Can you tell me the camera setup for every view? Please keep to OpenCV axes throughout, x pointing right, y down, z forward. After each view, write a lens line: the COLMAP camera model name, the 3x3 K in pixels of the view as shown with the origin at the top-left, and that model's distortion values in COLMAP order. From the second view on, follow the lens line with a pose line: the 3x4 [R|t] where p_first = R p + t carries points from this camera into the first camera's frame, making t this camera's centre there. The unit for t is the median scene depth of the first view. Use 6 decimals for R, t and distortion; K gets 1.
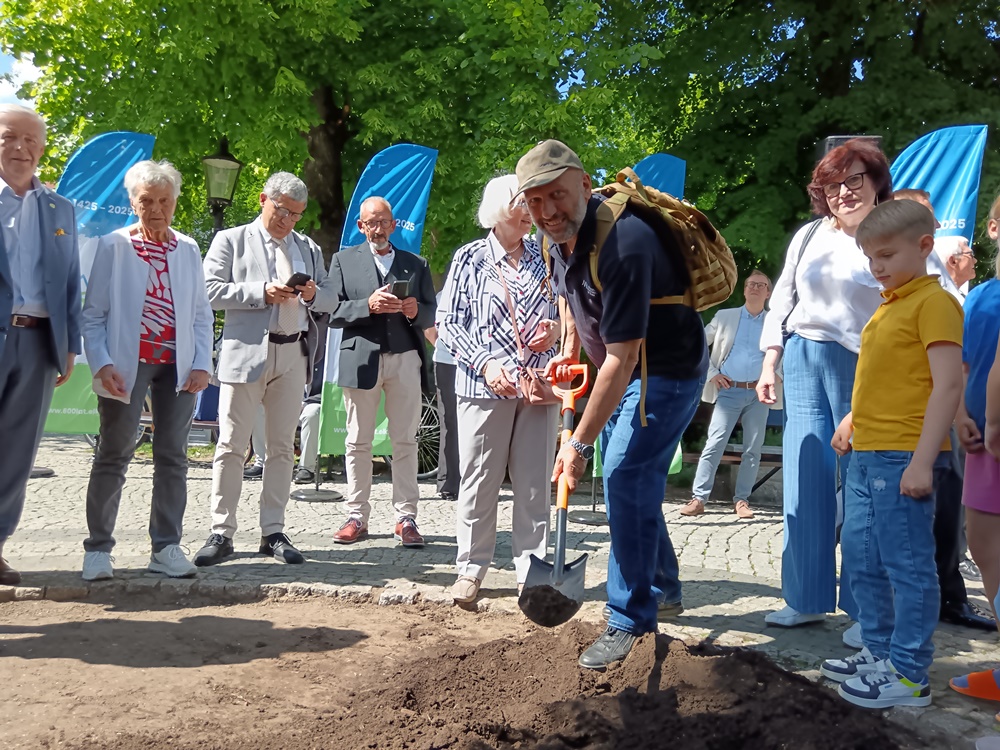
lens RADIAL K [[776.6, 0, 511.0], [0, 776.6, 366.2], [0, 0, 1]] dist [-0.024648, 0.014970]
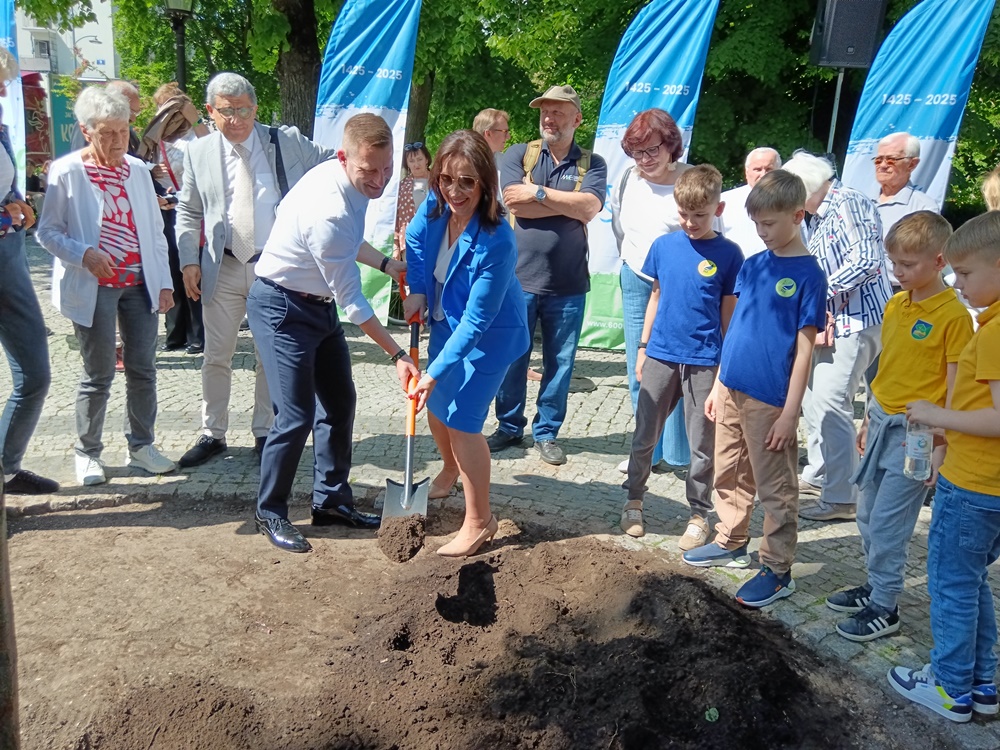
lens RADIAL K [[776.6, 0, 509.6], [0, 776.6, 370.8], [0, 0, 1]] dist [-0.024648, 0.014970]
pose [[0.999787, 0.005125, 0.019983, 0.007100], [-0.010873, 0.954099, 0.299293, -0.312973], [-0.017532, -0.299447, 0.953952, -0.038767]]
